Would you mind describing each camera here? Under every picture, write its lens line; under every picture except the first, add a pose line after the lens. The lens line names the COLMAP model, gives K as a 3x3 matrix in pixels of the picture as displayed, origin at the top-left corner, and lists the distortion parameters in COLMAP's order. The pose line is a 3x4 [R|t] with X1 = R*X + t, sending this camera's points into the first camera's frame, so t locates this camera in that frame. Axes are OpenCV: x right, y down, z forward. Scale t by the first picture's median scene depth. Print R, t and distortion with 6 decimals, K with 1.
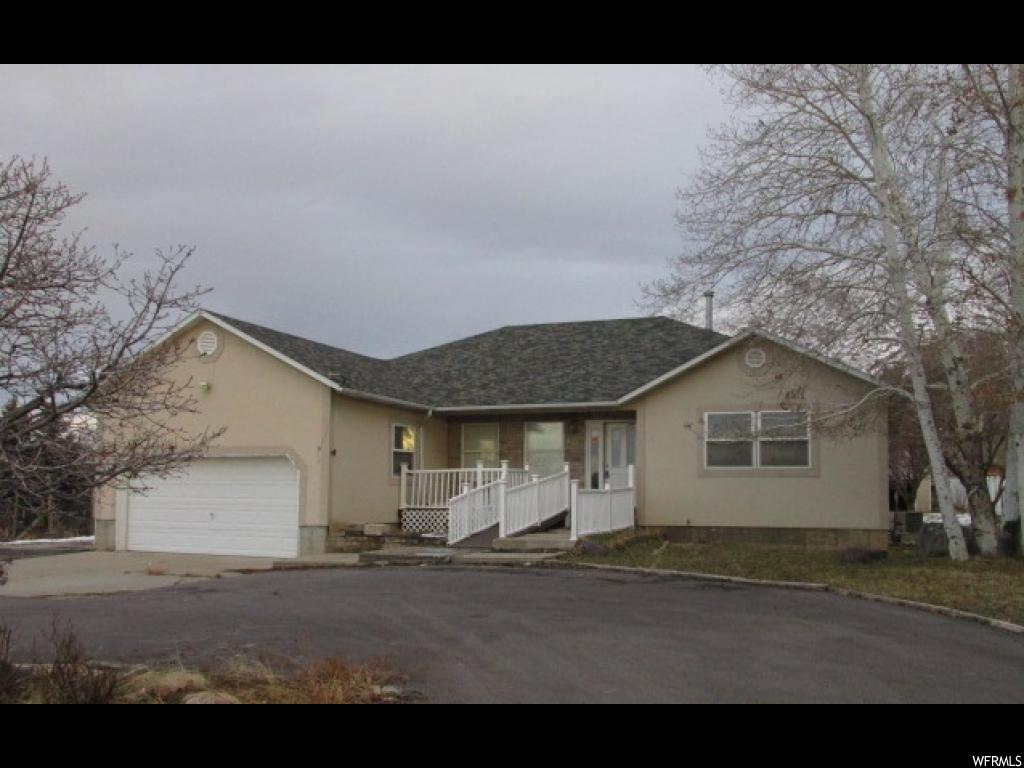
lens RADIAL K [[909.4, 0, 512.0], [0, 909.4, 384.0], [0, 0, 1]] dist [-0.002704, -0.000662]
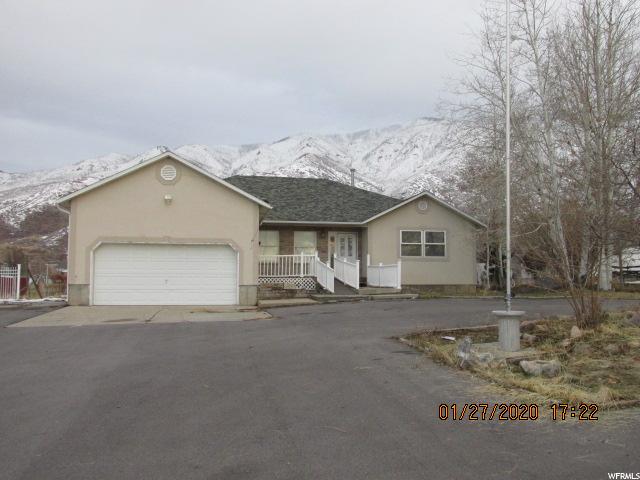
lens RADIAL K [[568.4, 0, 320.0], [0, 568.4, 240.0], [0, 0, 1]] dist [-0.002704, -0.000662]
pose [[0.822225, 0.035654, 0.568044, -0.686107], [-0.062989, 0.997606, 0.028558, 0.028601], [-0.565666, -0.059262, 0.822502, 0.034101]]
